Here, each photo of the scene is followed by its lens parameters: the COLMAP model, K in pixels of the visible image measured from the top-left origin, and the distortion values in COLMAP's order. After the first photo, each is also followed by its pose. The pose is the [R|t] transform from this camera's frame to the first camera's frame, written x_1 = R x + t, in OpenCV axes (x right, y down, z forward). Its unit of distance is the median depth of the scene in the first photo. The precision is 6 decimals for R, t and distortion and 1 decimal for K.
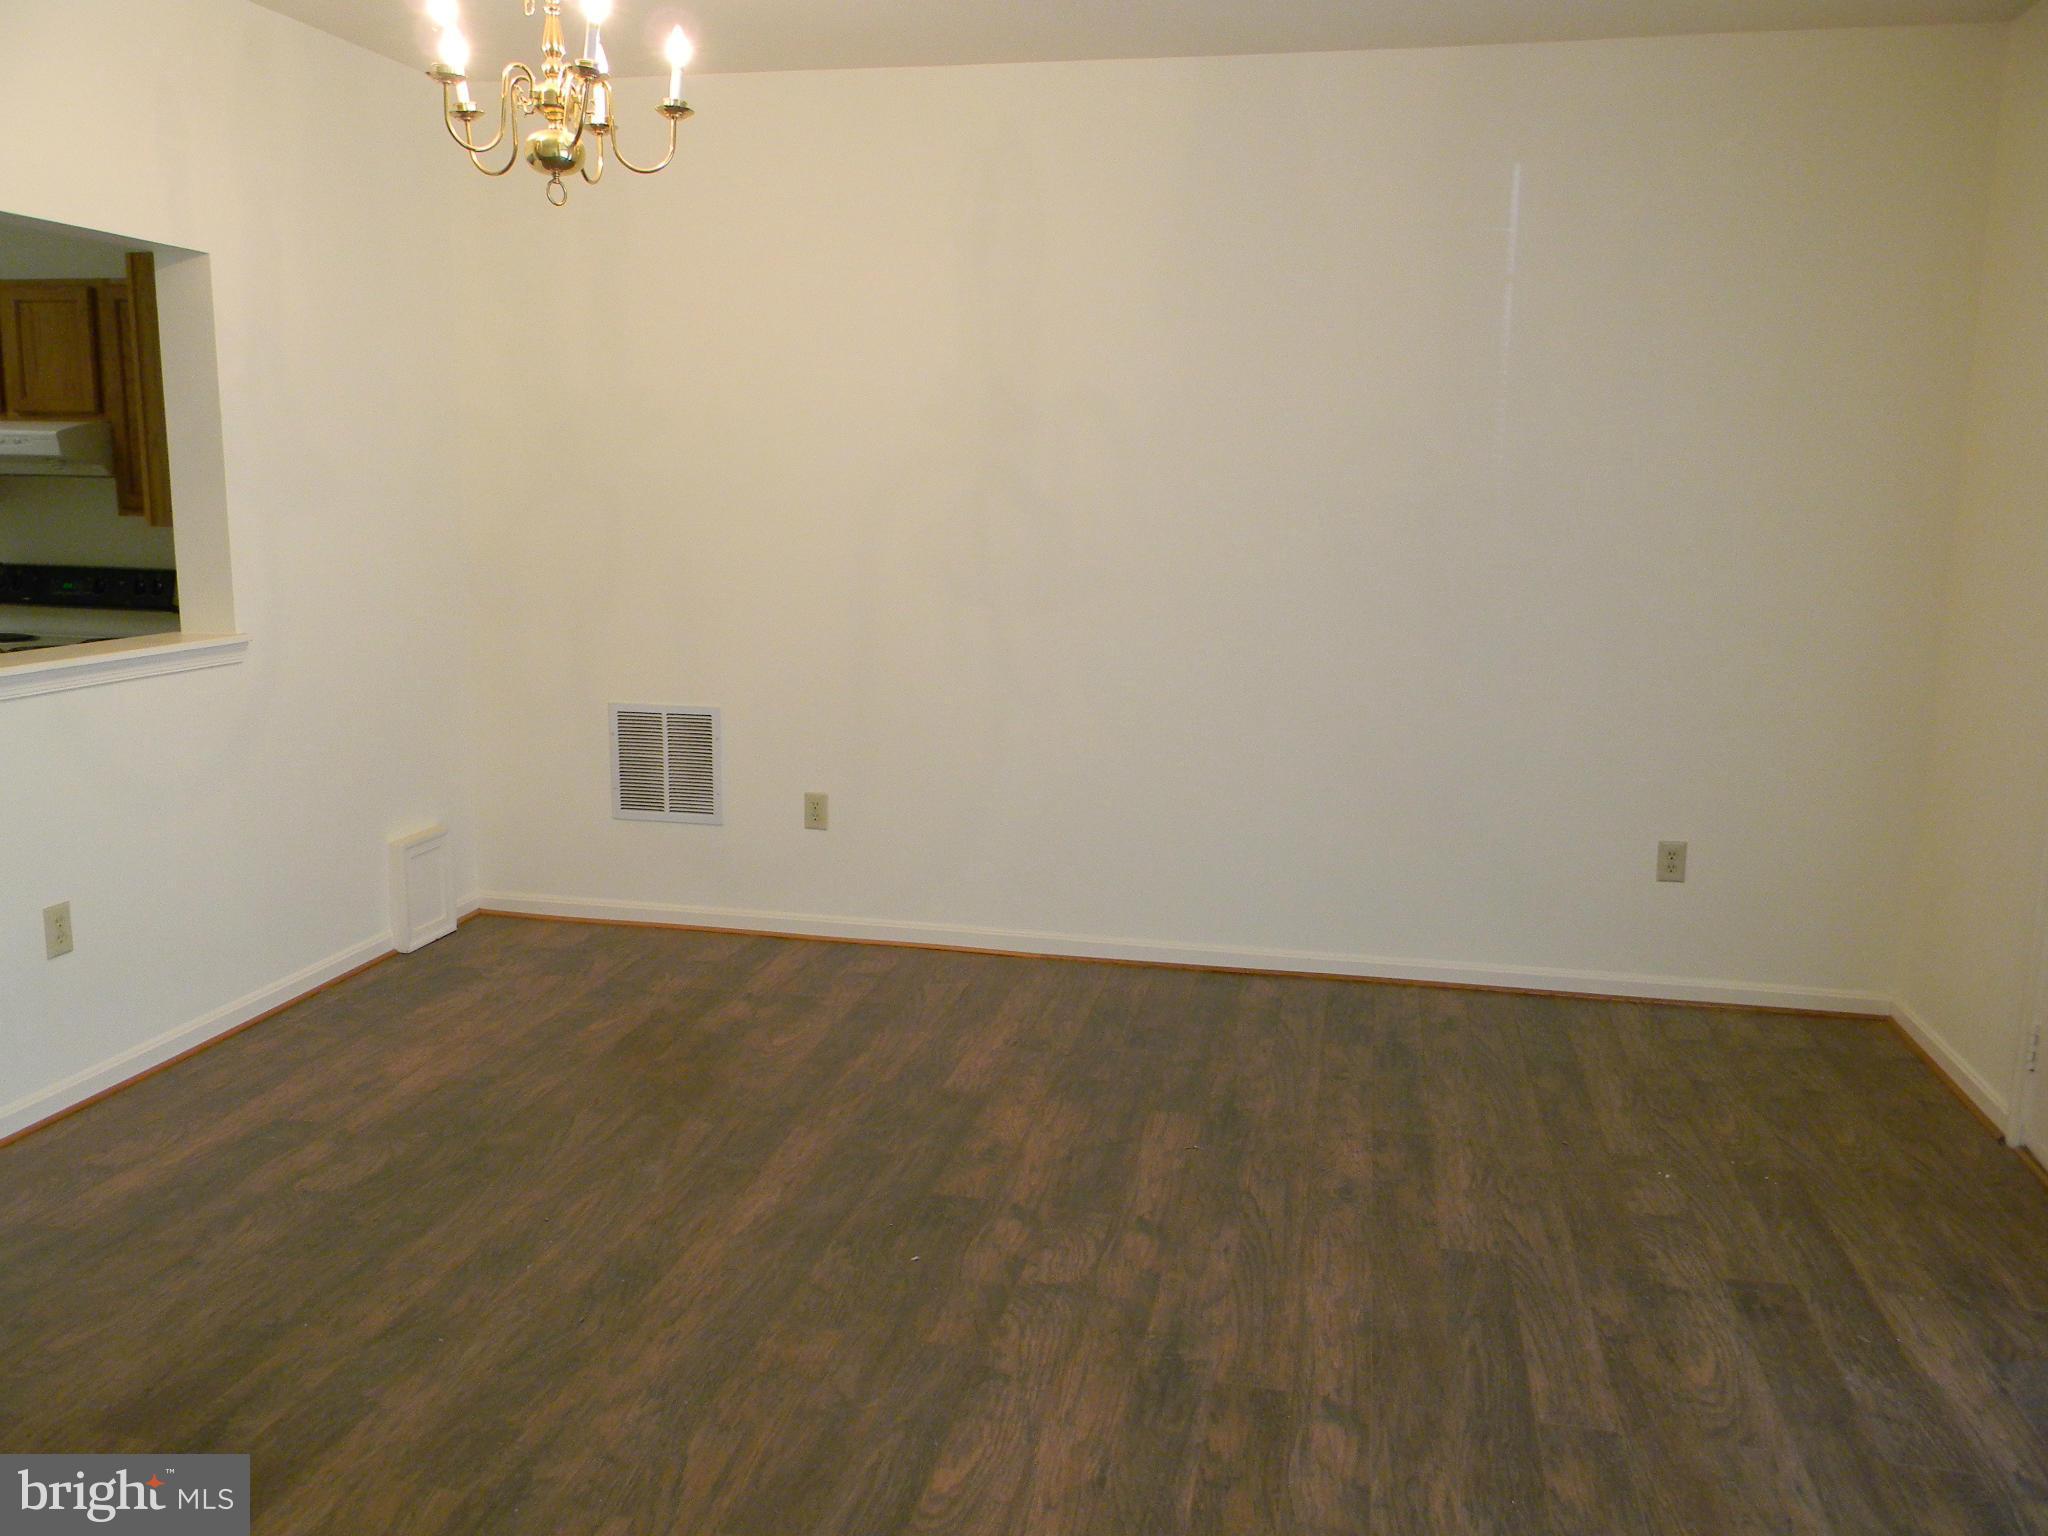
lens RADIAL K [[1656.0, 0, 1010.9], [0, 1656.0, 755.8], [0, 0, 1]] dist [0.009228, -0.015670]
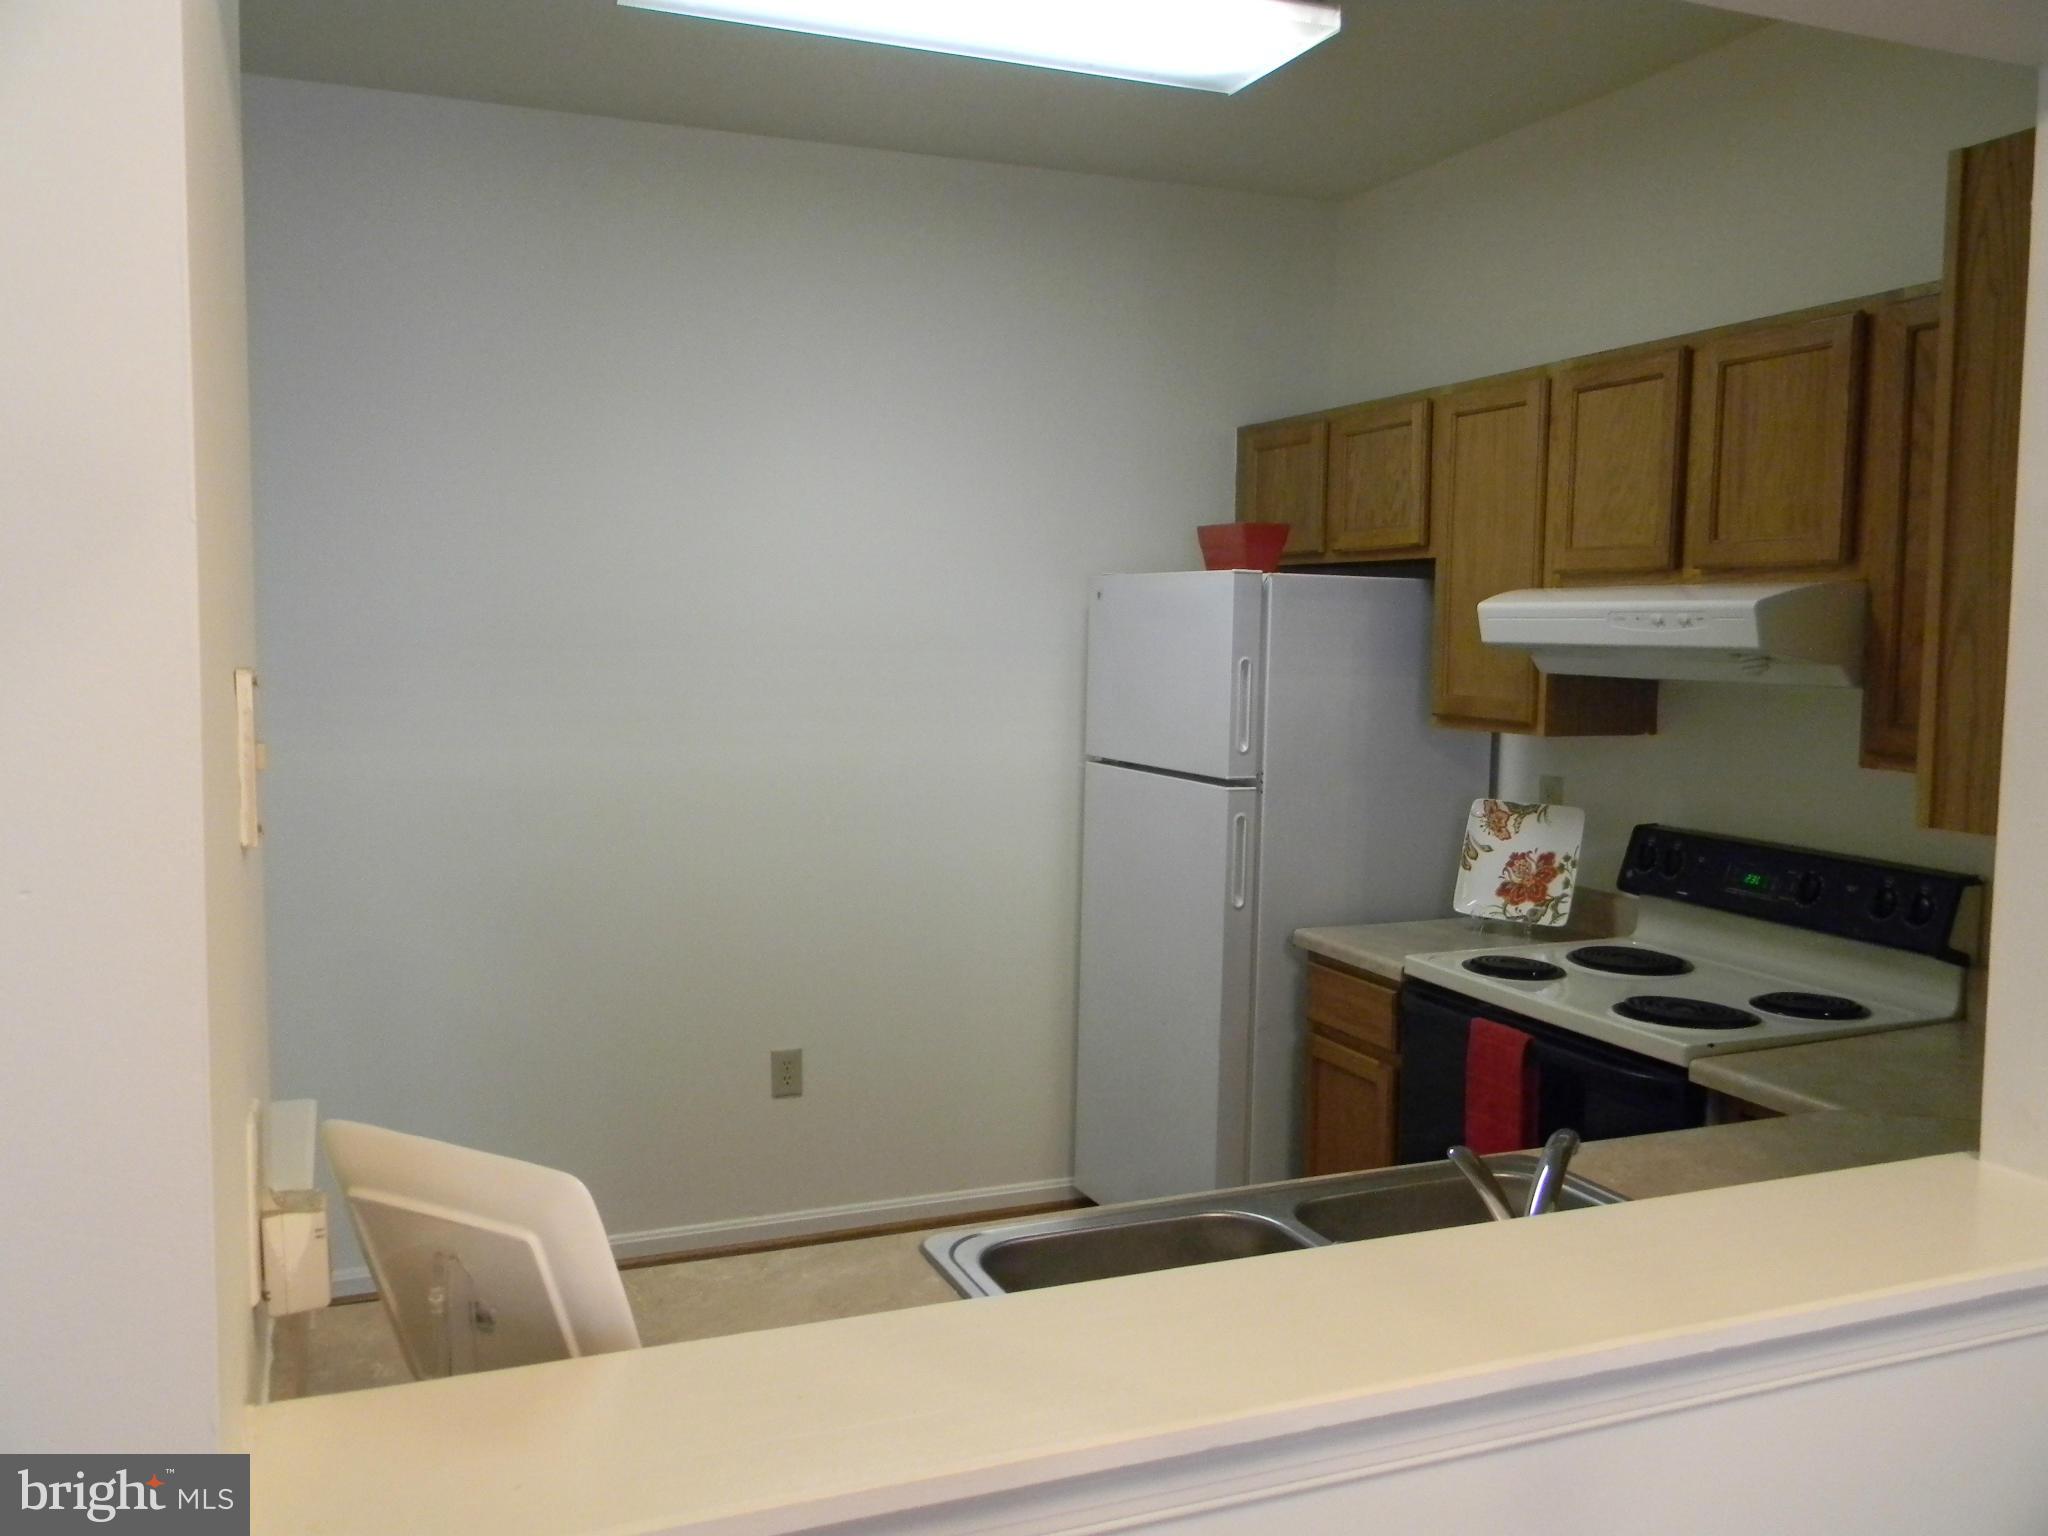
lens RADIAL K [[1669.9, 0, 991.1], [0, 1669.9, 740.3], [0, 0, 1]] dist [0.008637, -0.006110]
pose [[0.558609, 0.053491, -0.827705, -0.279606], [-0.150040, 0.987972, -0.037413, -0.098834], [0.815748, 0.145088, 0.559916, 0.525353]]
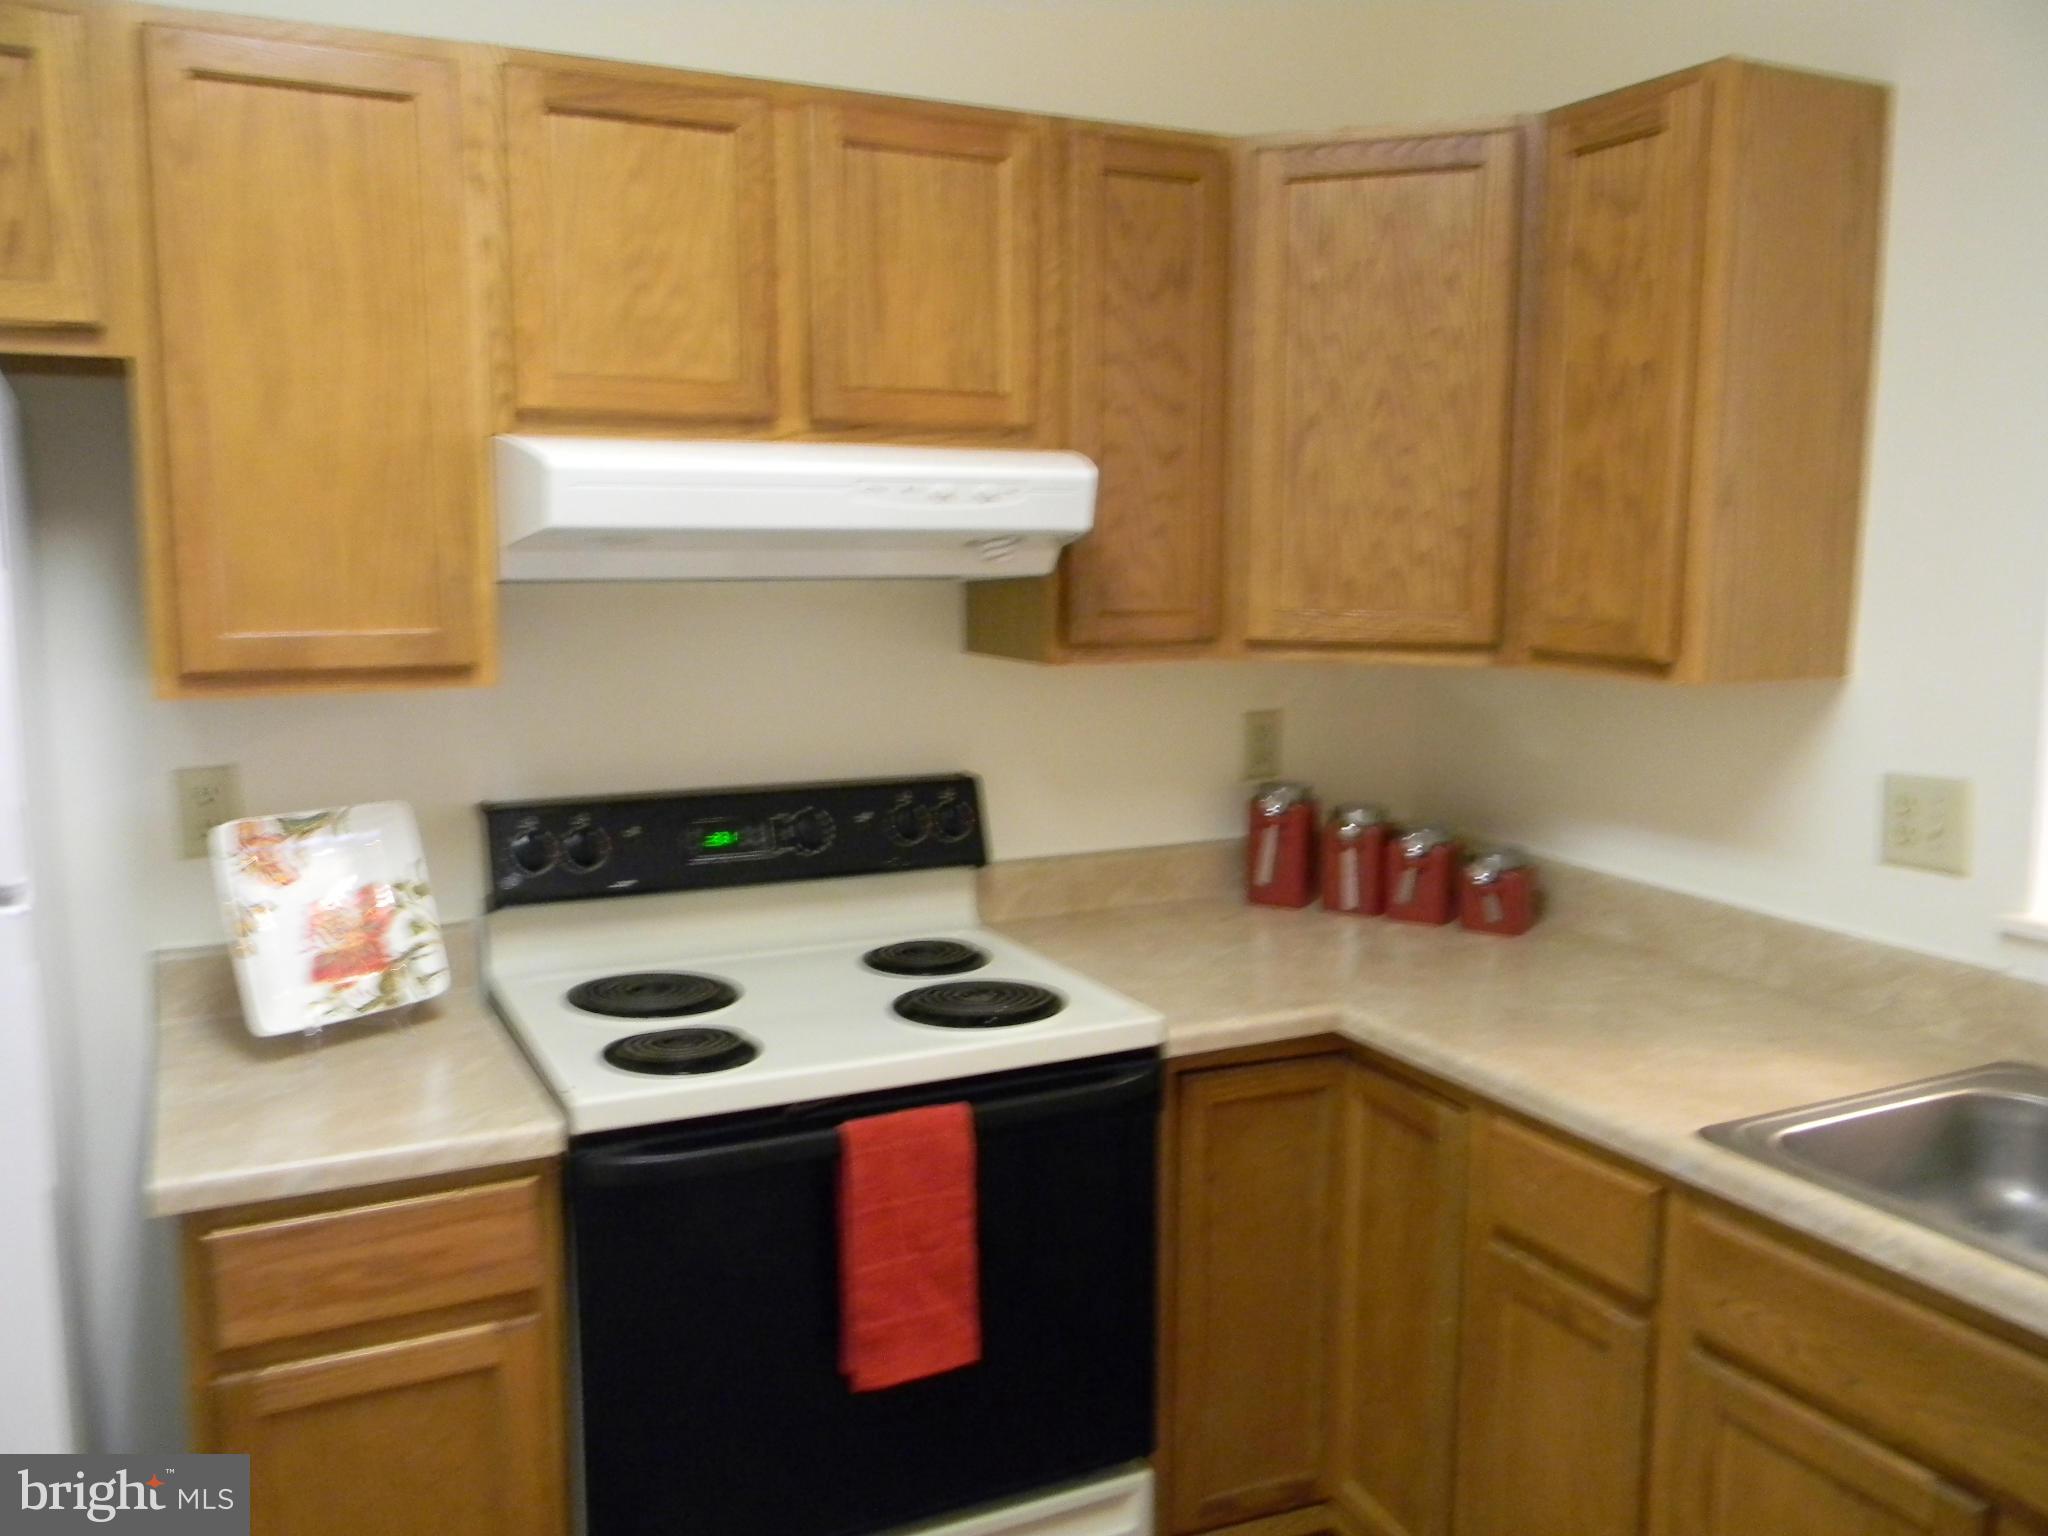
lens RADIAL K [[1656.0, 0, 1010.9], [0, 1656.0, 755.8], [0, 0, 1]] dist [0.009228, -0.015670]
pose [[0.780734, -0.089603, 0.618405, -0.831953], [0.117068, 0.993116, -0.003902, -0.124384], [-0.613799, 0.075441, 0.785850, 0.683424]]
